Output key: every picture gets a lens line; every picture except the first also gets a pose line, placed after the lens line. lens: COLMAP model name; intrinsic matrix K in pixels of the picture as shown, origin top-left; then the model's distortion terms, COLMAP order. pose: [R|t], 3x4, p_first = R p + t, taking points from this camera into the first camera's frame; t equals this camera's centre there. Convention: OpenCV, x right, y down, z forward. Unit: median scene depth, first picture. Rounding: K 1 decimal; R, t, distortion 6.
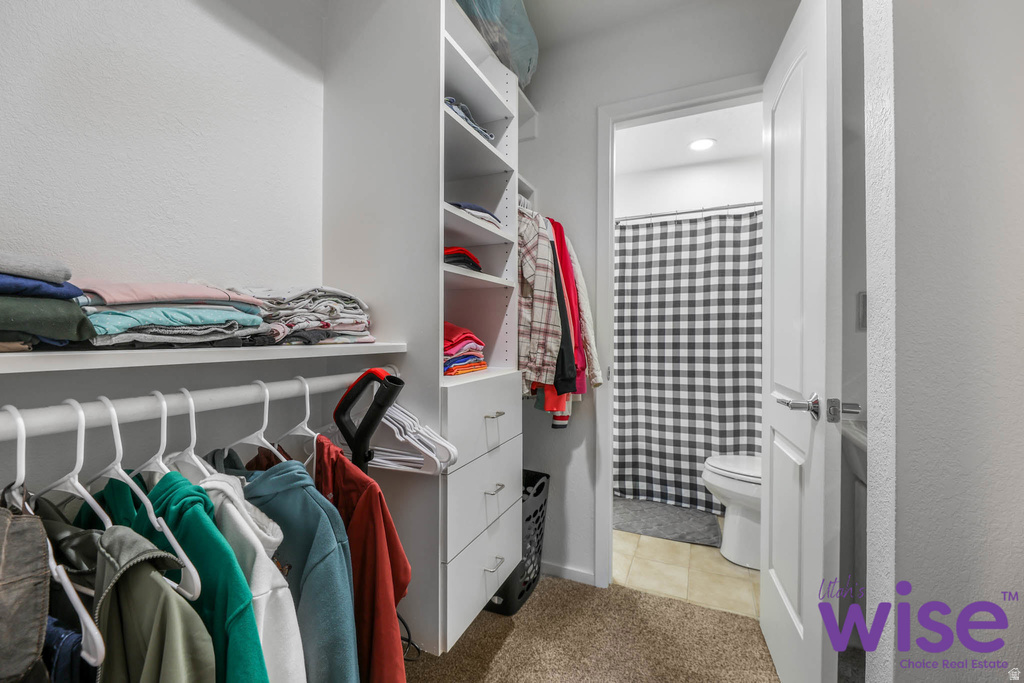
lens RADIAL K [[429.4, 0, 510.4], [0, 429.4, 334.1], [0, 0, 1]] dist [-0.002808, -0.001796]
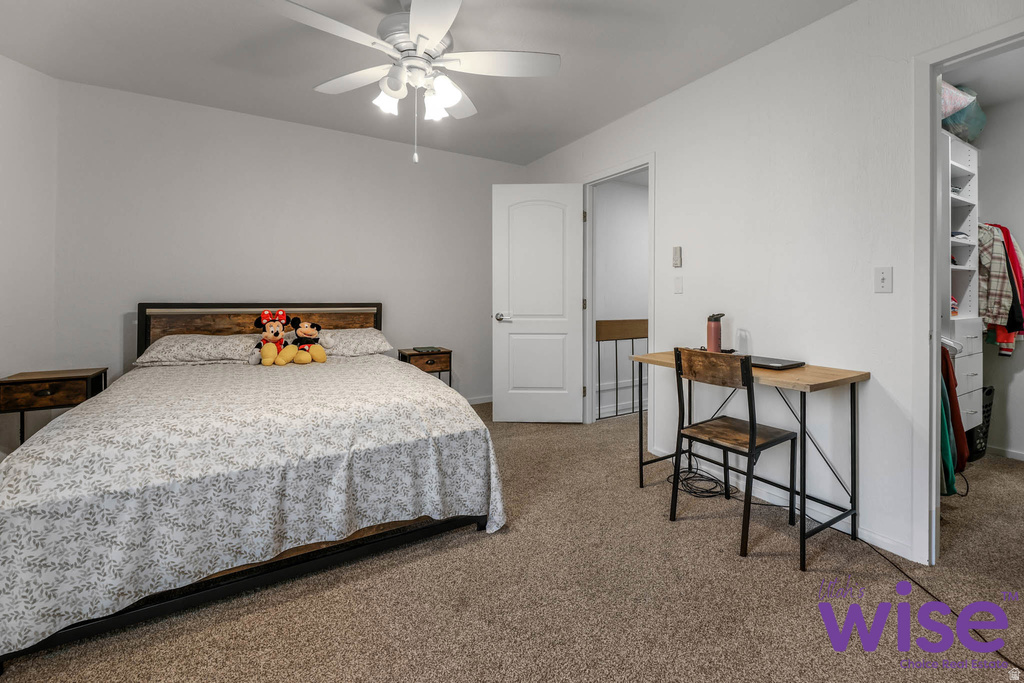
lens RADIAL K [[457.5, 0, 543.6], [0, 457.5, 297.6], [0, 0, 1]] dist [-0.004773, -0.000688]
pose [[0.838269, 0.000009, -0.545257, -0.460254], [0.000751, 0.999999, 0.001171, 0.000514], [0.545257, -0.001391, 0.838268, -1.545324]]
